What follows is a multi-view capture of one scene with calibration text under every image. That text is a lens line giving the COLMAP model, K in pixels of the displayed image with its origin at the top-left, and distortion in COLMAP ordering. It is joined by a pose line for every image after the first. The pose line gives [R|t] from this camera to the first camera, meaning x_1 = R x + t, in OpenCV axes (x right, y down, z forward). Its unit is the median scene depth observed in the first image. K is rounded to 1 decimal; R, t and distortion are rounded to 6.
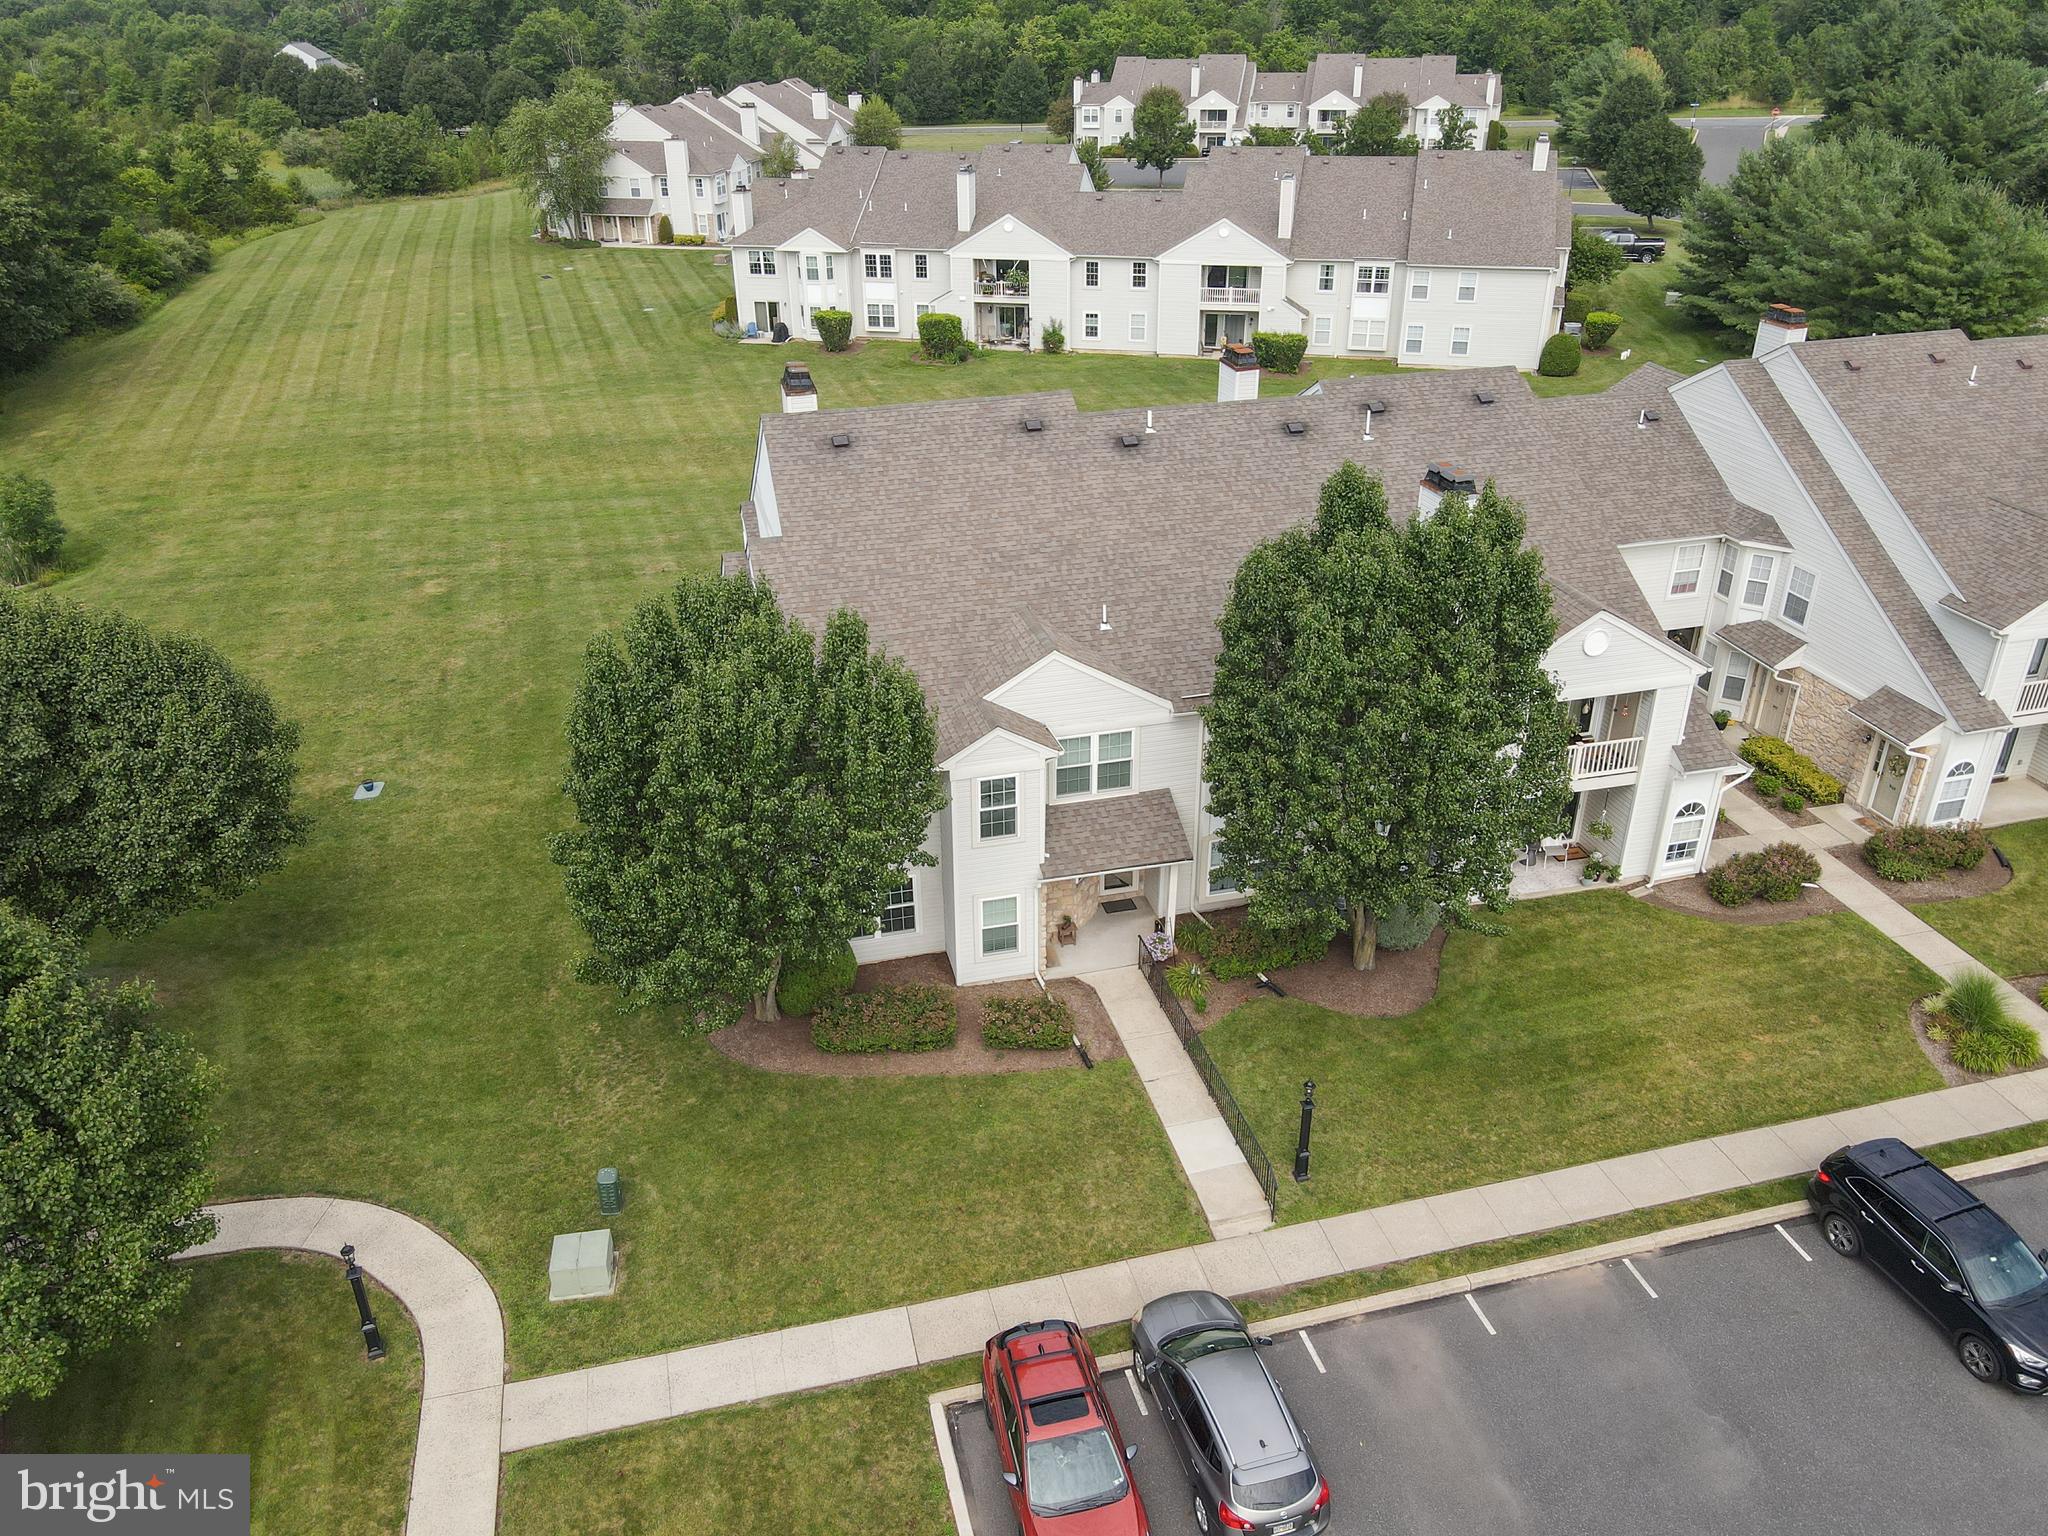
lens RADIAL K [[1528.0, 0, 1024.0], [0, 1528.0, 768.0], [0, 0, 1]] dist [-0.003815, -0.001616]
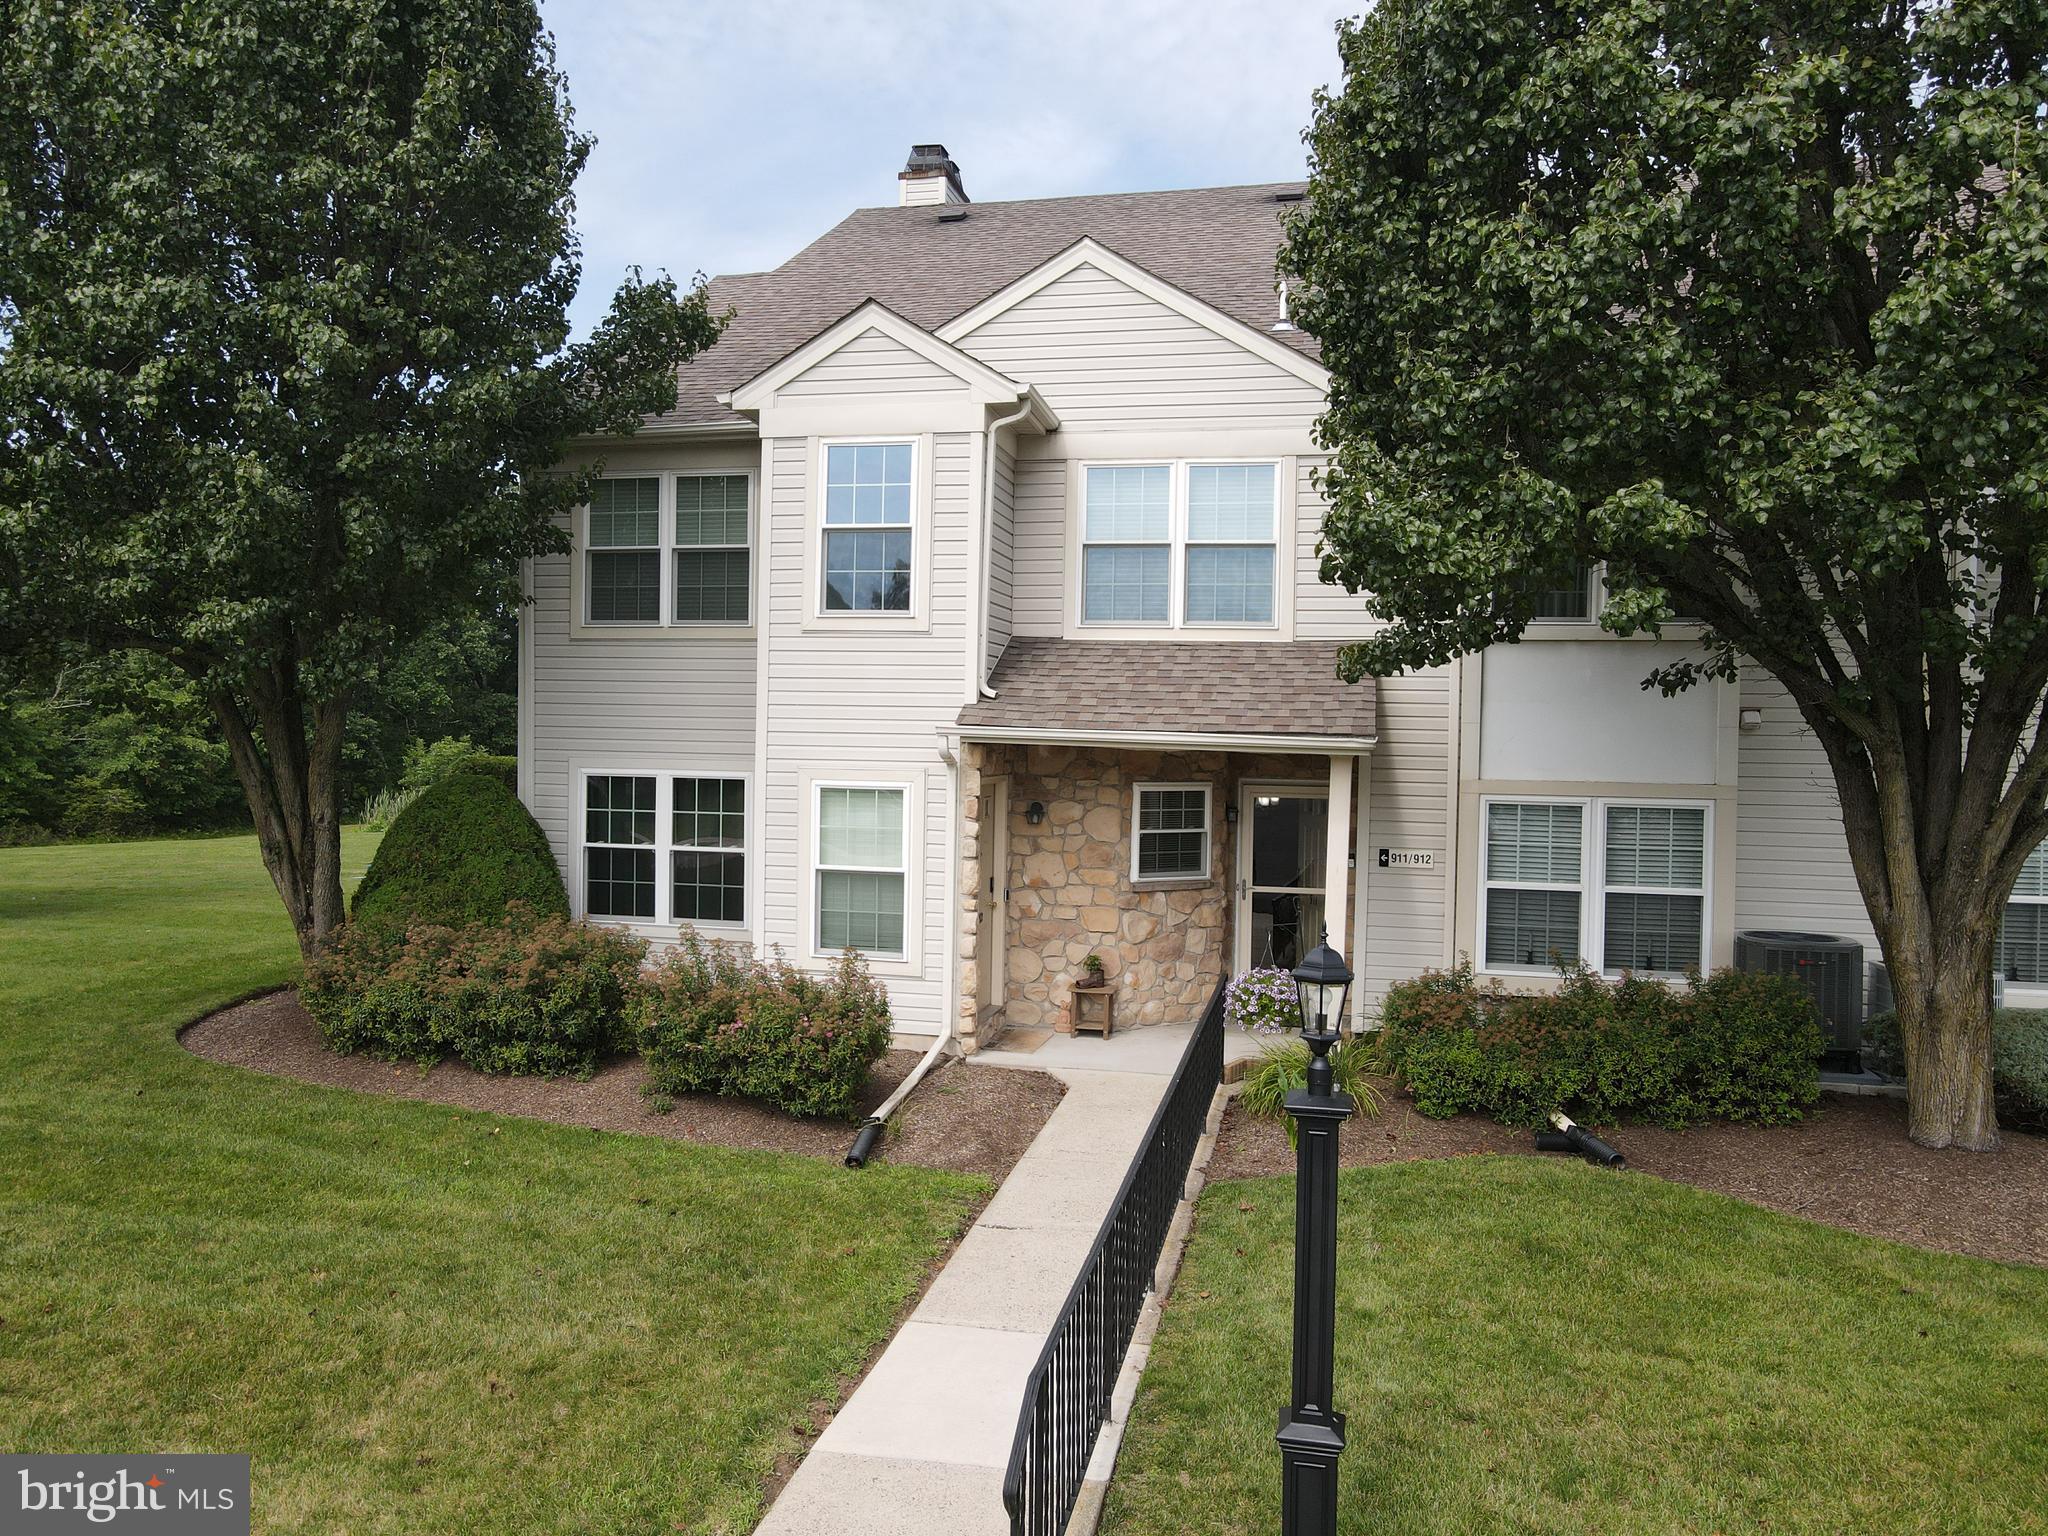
lens RADIAL K [[1528.0, 0, 1024.0], [0, 1528.0, 768.0], [0, 0, 1]] dist [-0.003815, -0.001616]
pose [[0.885986, 0.032597, -0.462565, 0.206678], [-0.240591, 0.885073, -0.398450, 0.230934], [0.396415, 0.464310, 0.792005, 0.705478]]
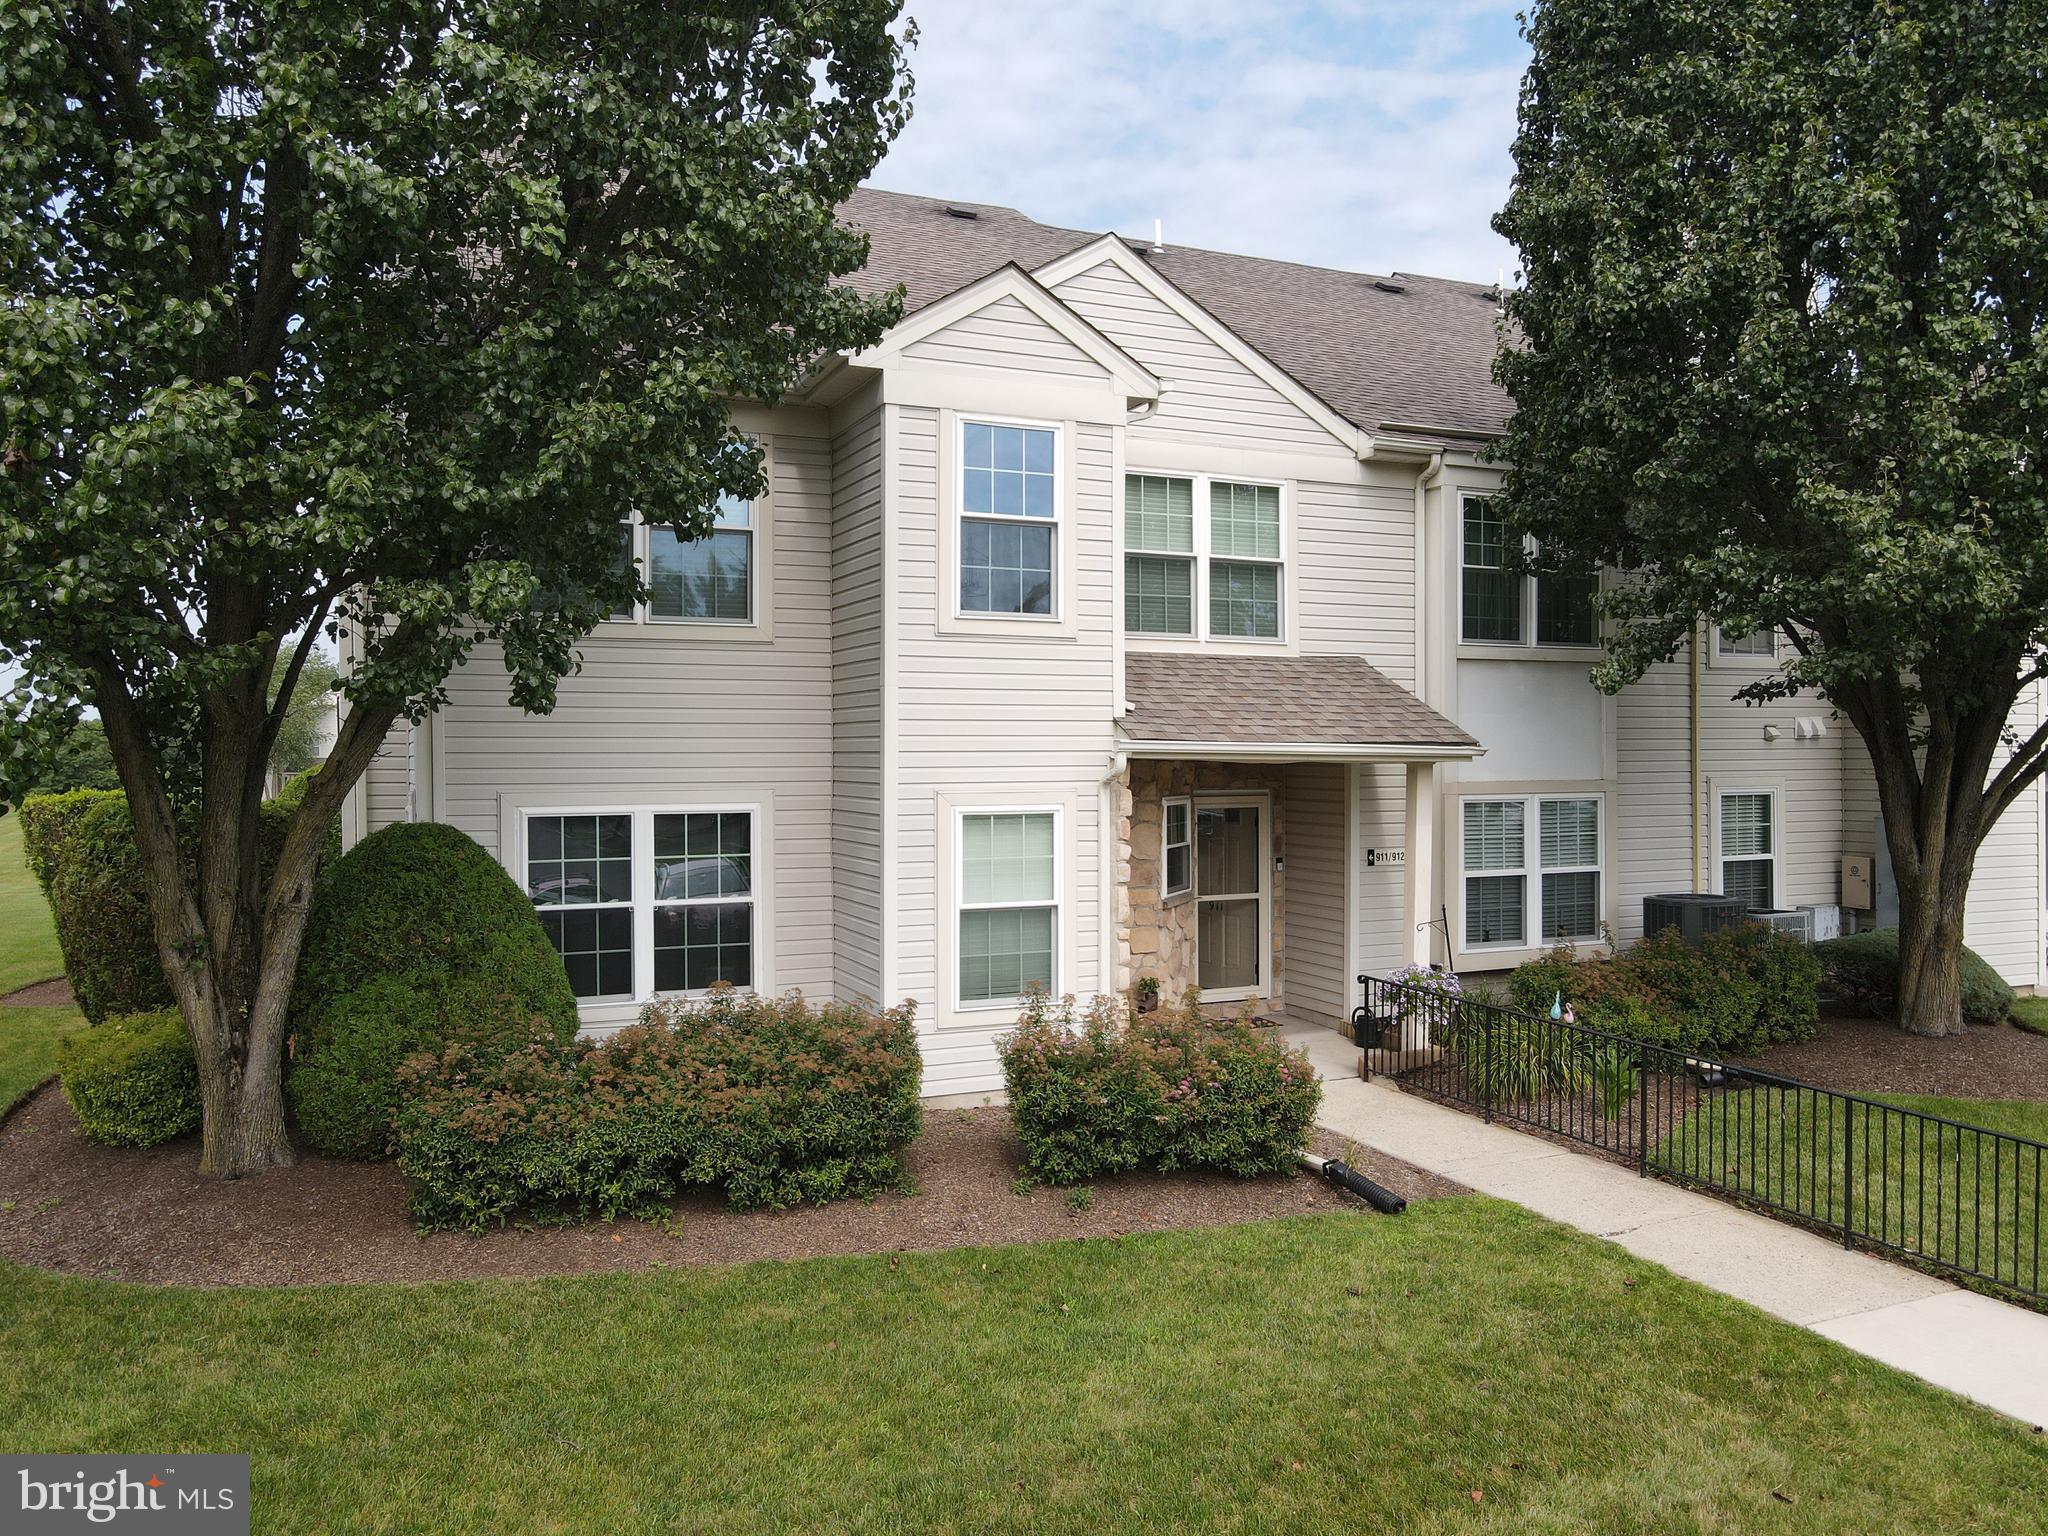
lens RADIAL K [[1528.0, 0, 1024.0], [0, 1528.0, 768.0], [0, 0, 1]] dist [-0.003815, -0.001616]
pose [[0.985993, 0.001047, 0.166786, -0.071743], [0.077445, 0.882773, -0.463372, 0.241104], [-0.147719, 0.469798, 0.870327, 0.694955]]
